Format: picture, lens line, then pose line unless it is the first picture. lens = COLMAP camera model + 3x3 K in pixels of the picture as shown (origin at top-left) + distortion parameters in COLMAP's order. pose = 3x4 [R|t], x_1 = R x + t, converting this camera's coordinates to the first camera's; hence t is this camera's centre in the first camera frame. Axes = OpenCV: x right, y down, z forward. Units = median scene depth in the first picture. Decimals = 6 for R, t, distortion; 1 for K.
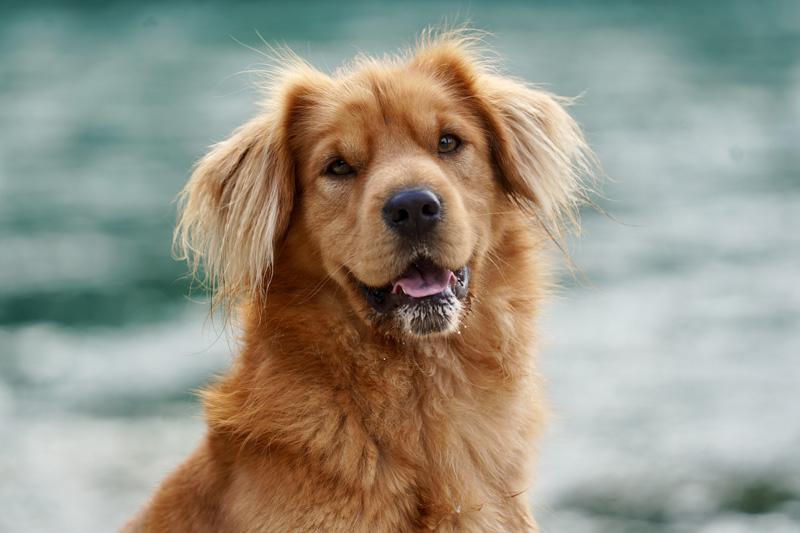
lens RADIAL K [[4469.2, 0, 400.6], [0, 4469.2, 268.0], [0, 0, 1]] dist [-3.642819, 0.000000]
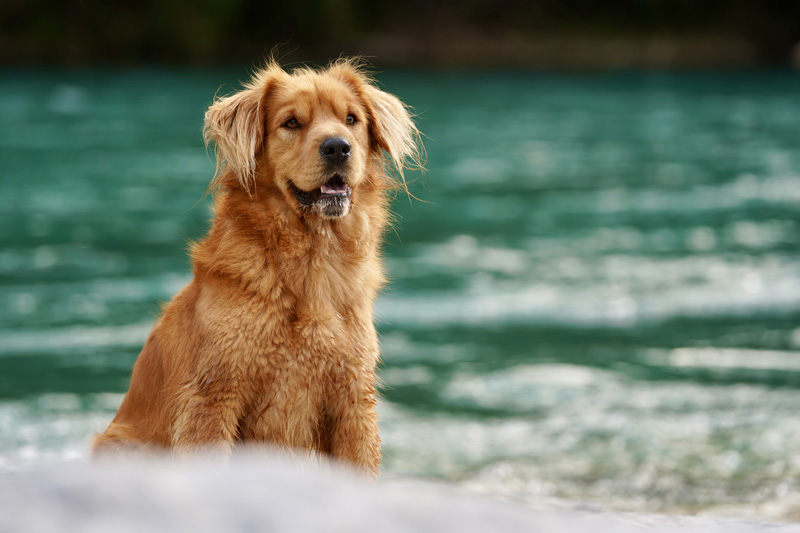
lens RADIAL K [[3602.7, 0, 400.1], [0, 3602.7, 266.9], [0, 0, 1]] dist [1.712783, 0.000000]
pose [[0.992967, 0.118081, -0.008587, 0.050211], [-0.117669, 0.992302, 0.038610, -0.027218], [0.013080, -0.037328, 0.999217, -0.485304]]
